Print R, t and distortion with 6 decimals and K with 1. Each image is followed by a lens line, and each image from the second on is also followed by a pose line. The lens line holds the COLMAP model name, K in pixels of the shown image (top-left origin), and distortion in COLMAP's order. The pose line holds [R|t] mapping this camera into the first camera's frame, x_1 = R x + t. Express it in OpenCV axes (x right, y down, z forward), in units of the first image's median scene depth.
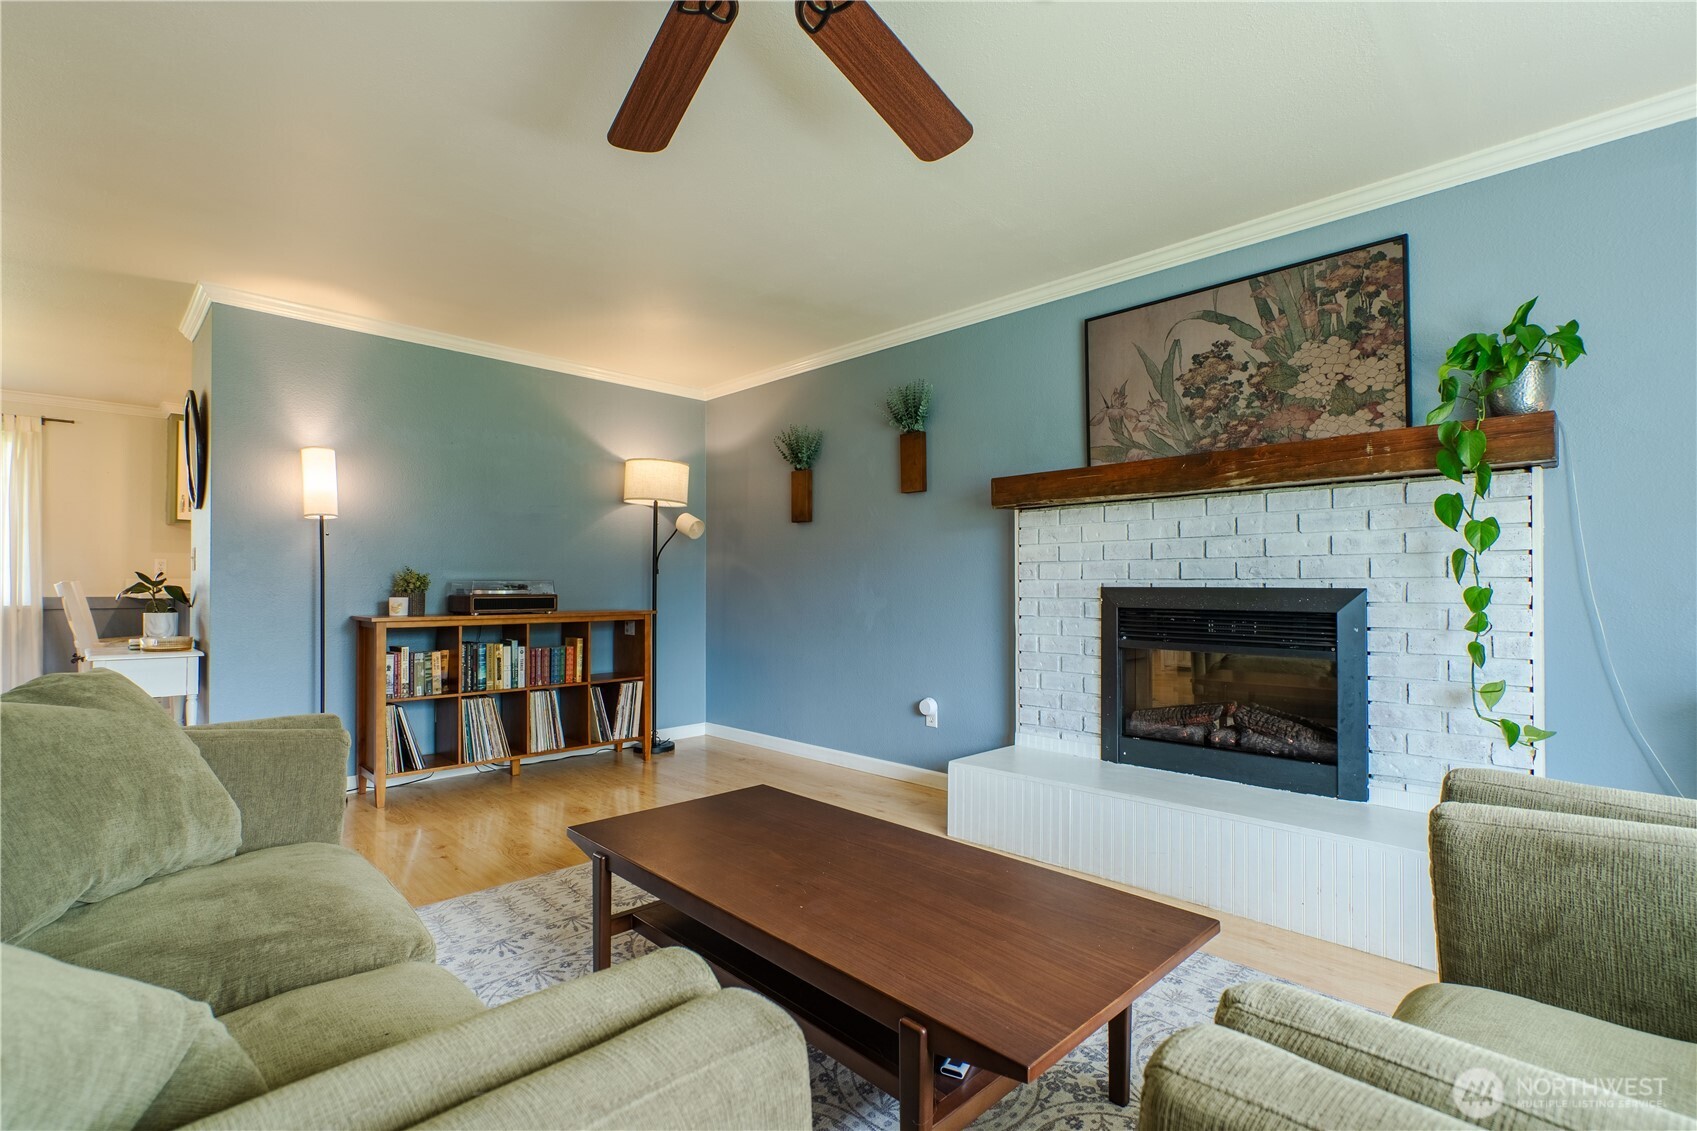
lens RADIAL K [[763.4, 0, 743.3], [0, 763.4, 550.1], [0, 0, 1]] dist [-0.011382, 0.000428]
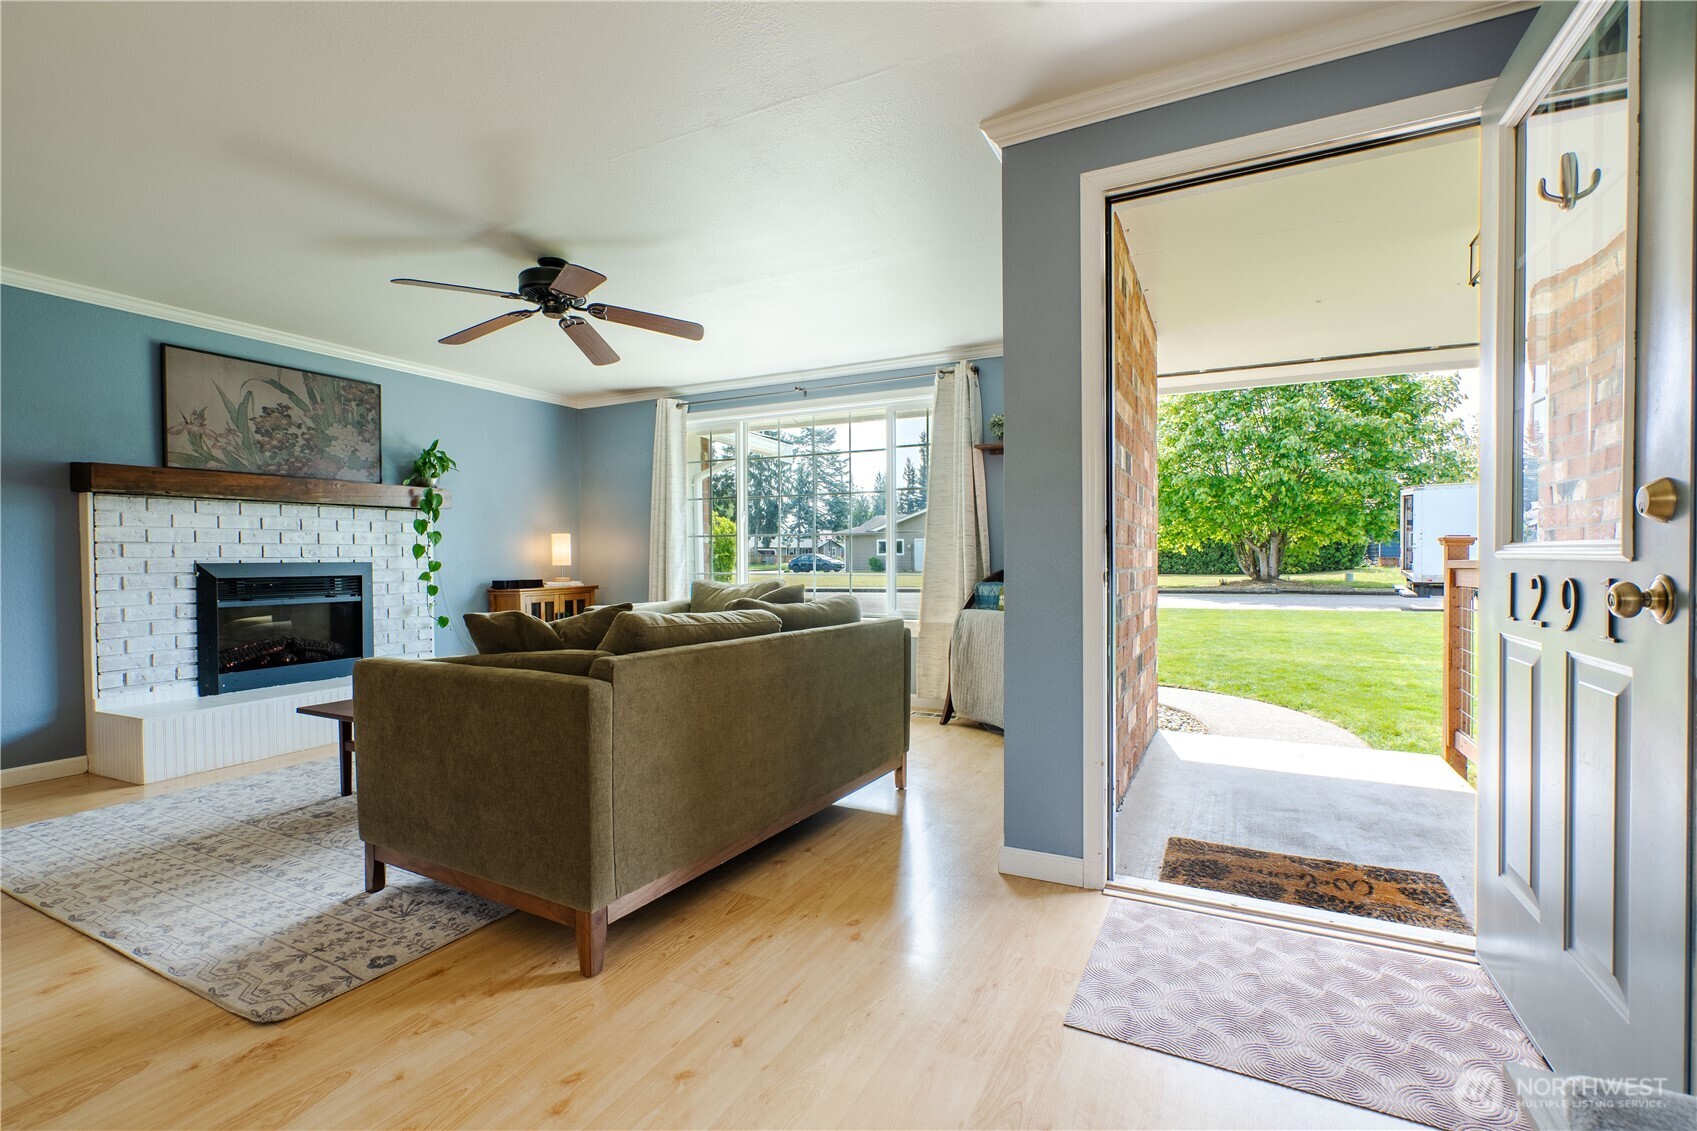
lens RADIAL K [[763.4, 0, 853.8], [0, 763.4, 568.6], [0, 0, 1]] dist [-0.011382, 0.000428]
pose [[-0.339732, -0.003549, 0.940516, -1.226507], [-0.023981, 0.999700, -0.004890, 0.039531], [-0.940217, -0.024216, -0.339715, 0.425844]]
